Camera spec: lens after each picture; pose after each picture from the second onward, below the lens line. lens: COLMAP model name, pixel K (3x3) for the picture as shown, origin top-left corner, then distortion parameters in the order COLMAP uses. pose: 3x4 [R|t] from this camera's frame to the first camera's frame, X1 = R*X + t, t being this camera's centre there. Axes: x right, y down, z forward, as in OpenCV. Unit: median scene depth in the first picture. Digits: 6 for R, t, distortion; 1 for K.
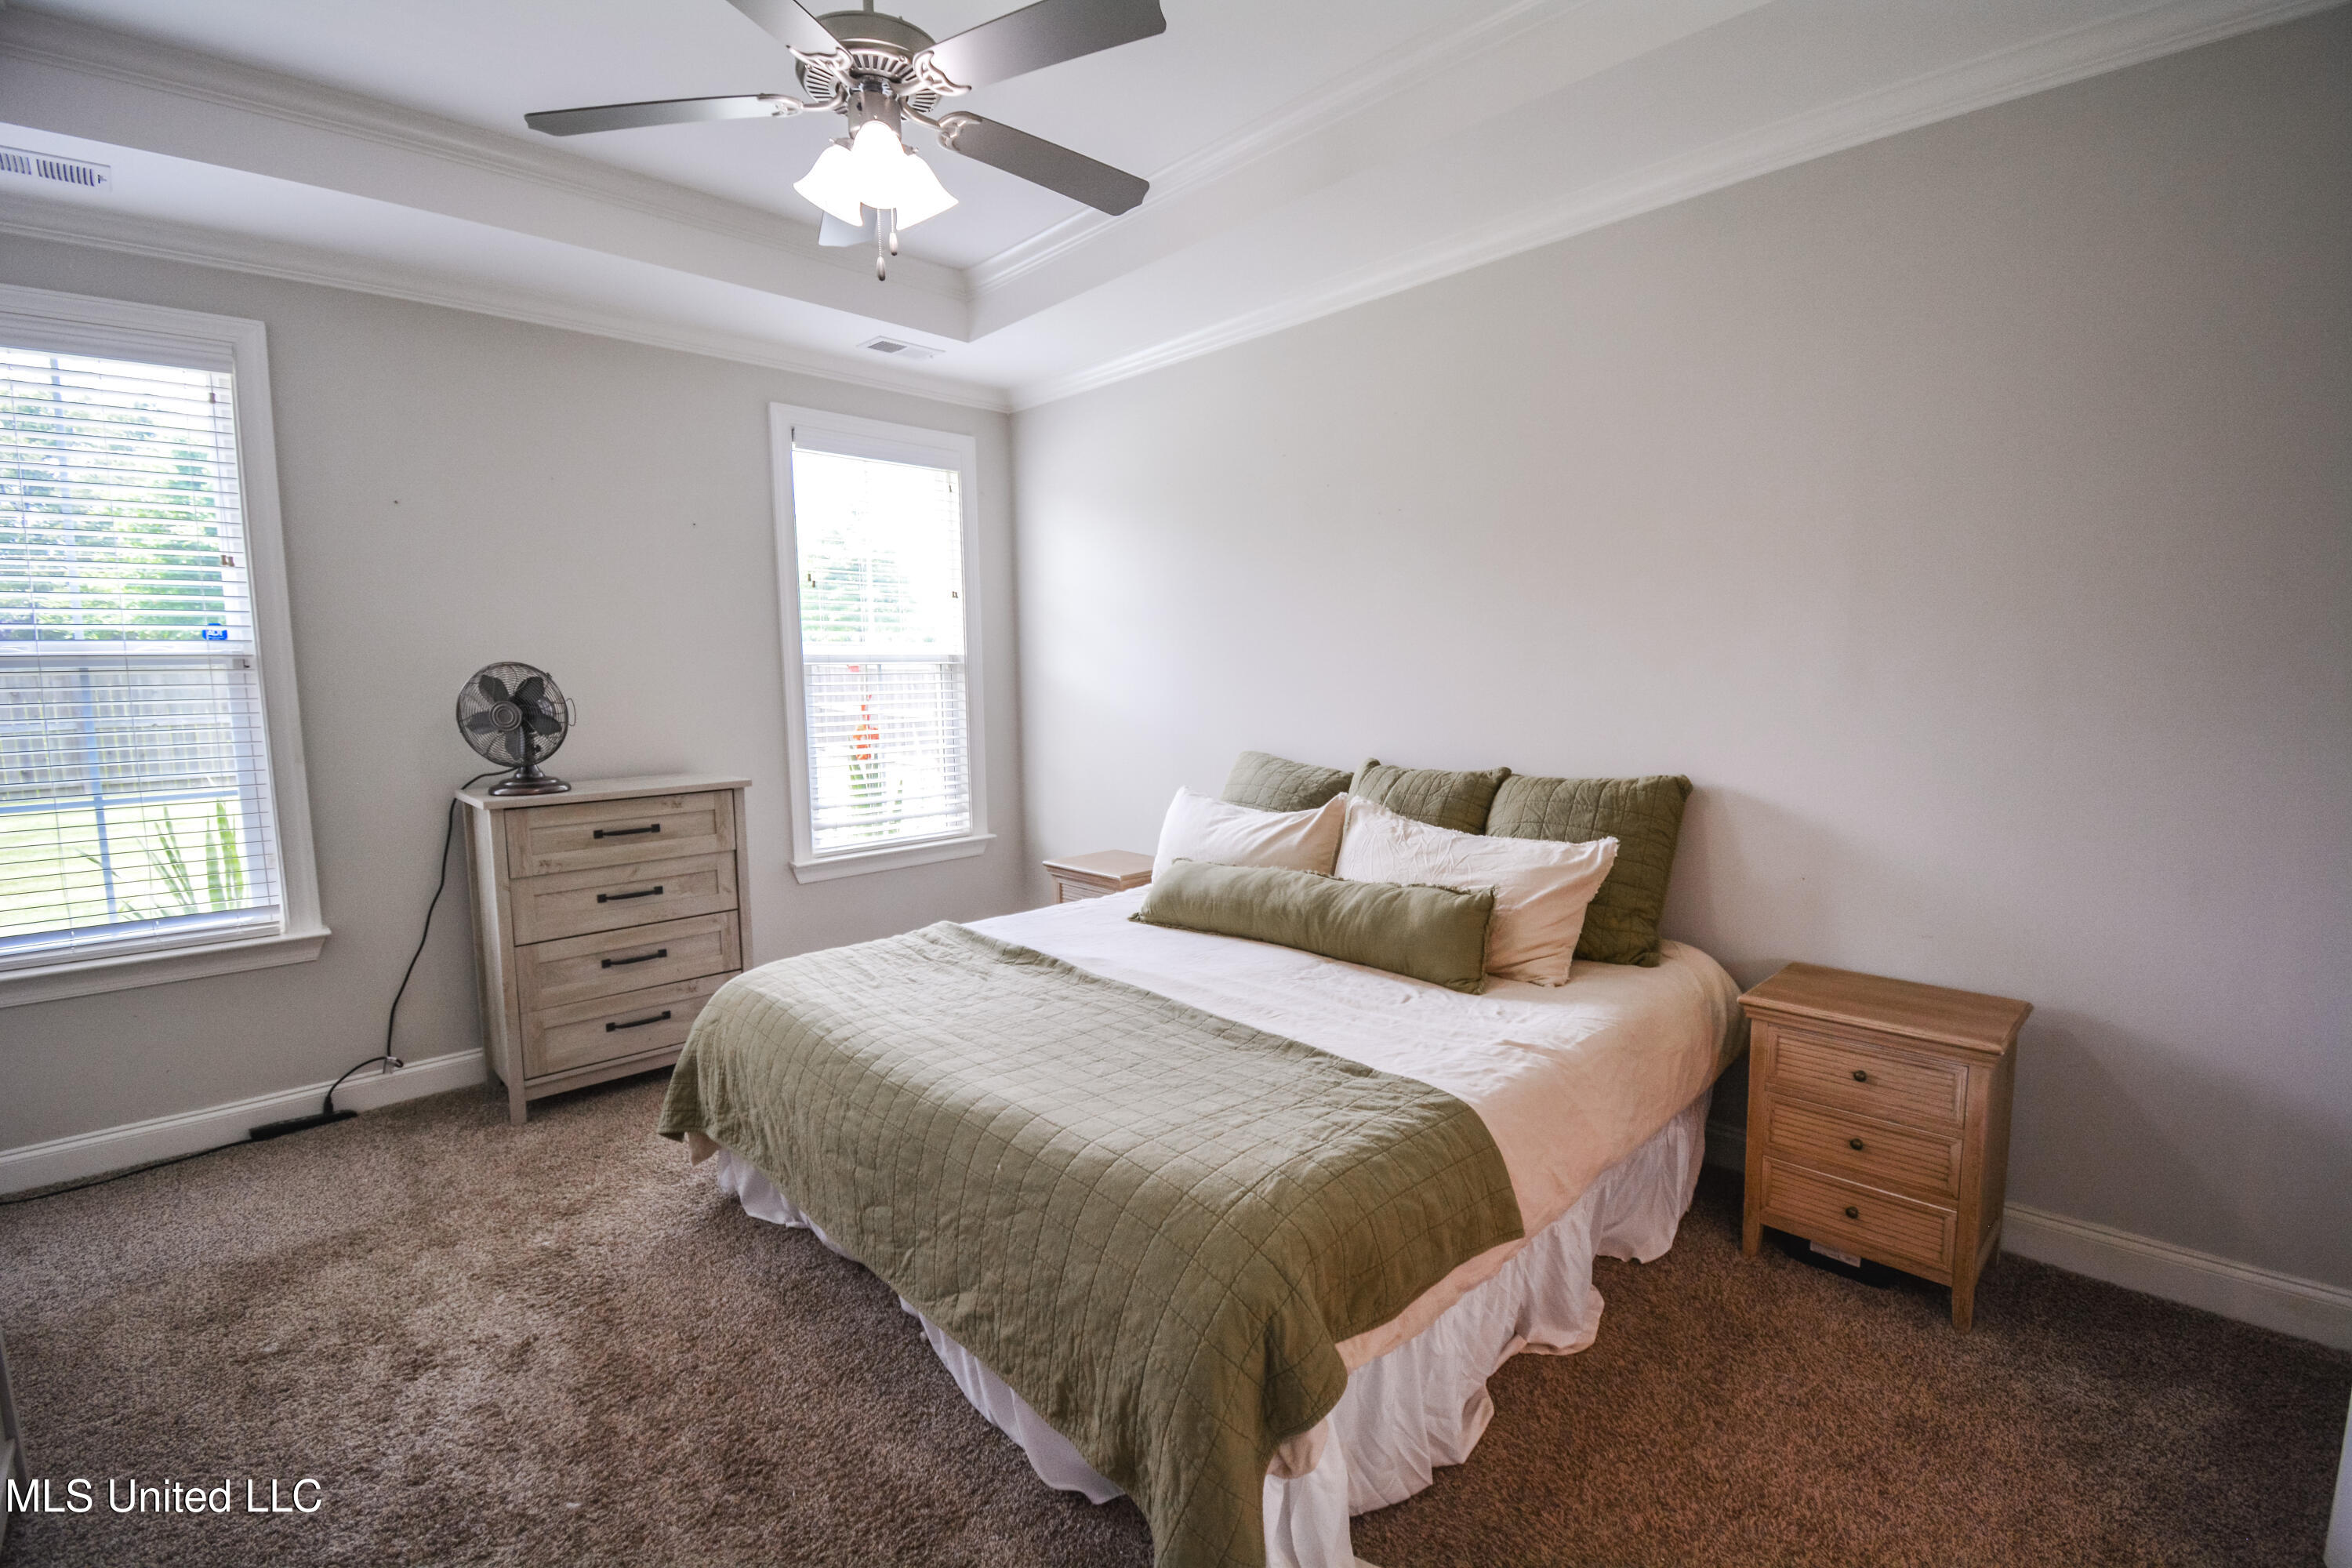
lens RADIAL K [[1047.8, 0, 1174.0], [0, 1047.8, 775.1], [0, 0, 1]] dist [0.005323, -0.016029]
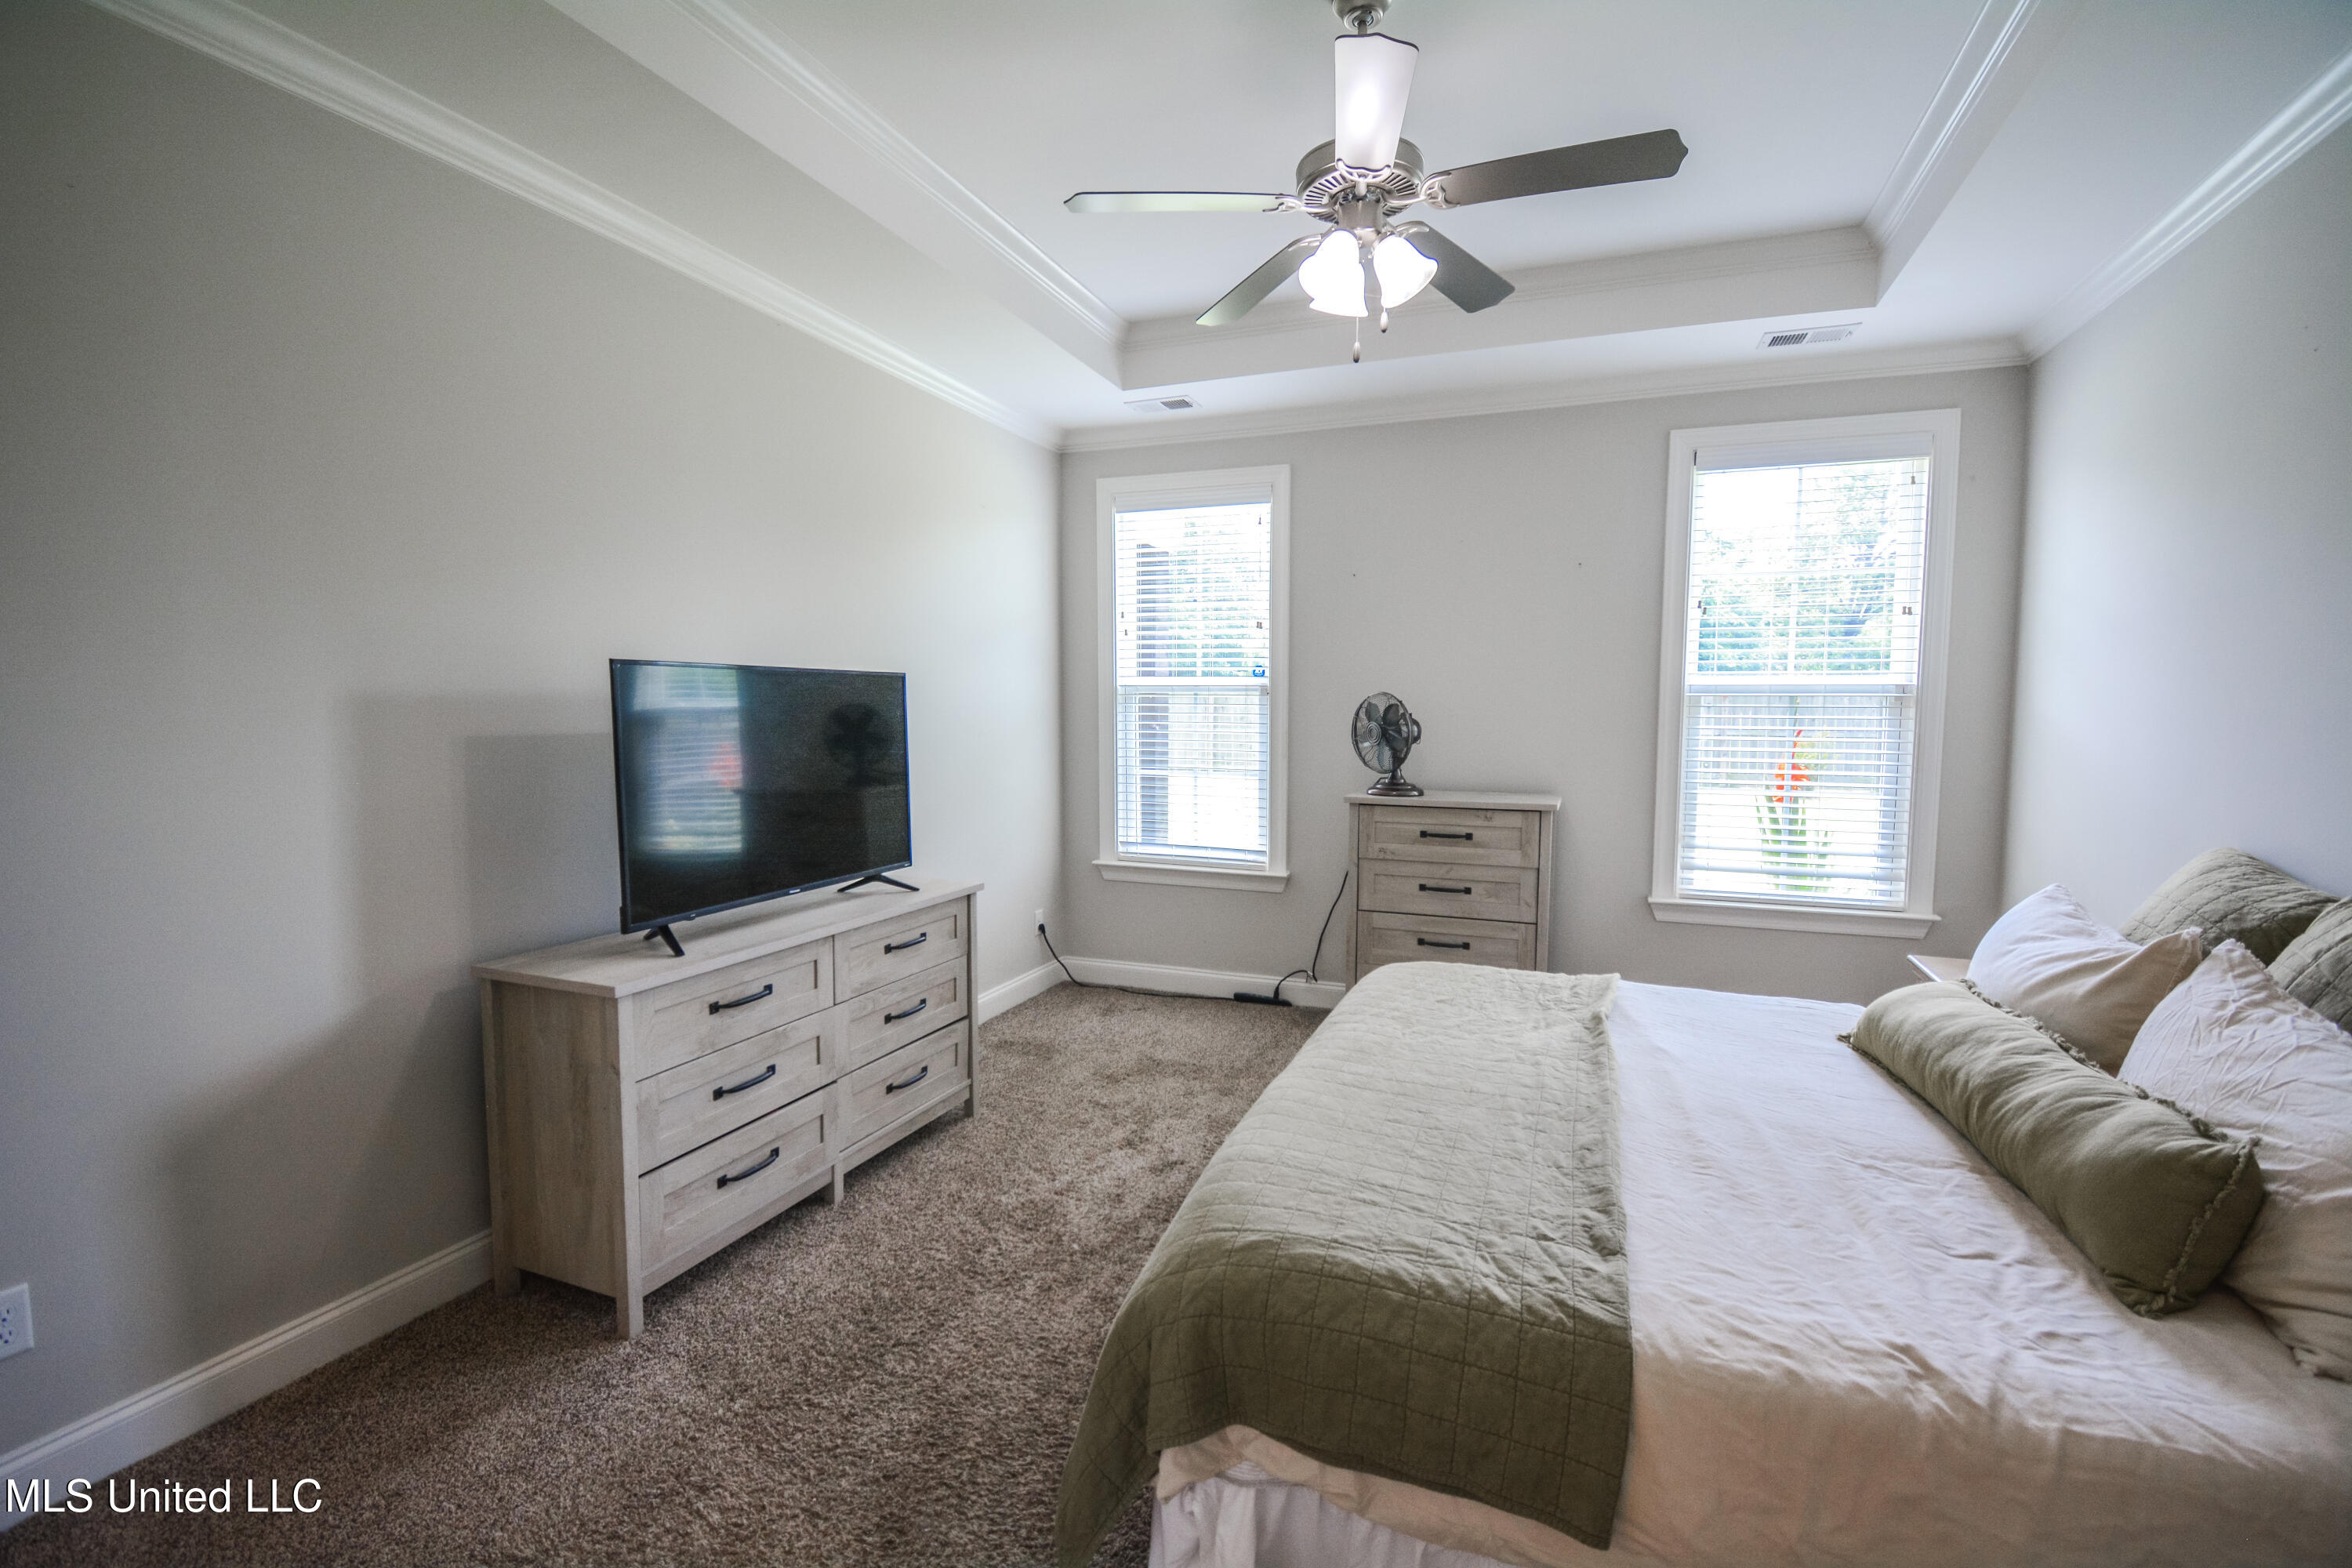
lens RADIAL K [[1047.8, 0, 1168.6], [0, 1047.8, 774.1], [0, 0, 1]] dist [0.005323, -0.016029]
pose [[0.408211, 0.079867, -0.909387, 0.428809], [-0.100621, 0.994032, 0.042134, -0.034008], [0.907325, 0.074304, 0.413811, 0.228867]]
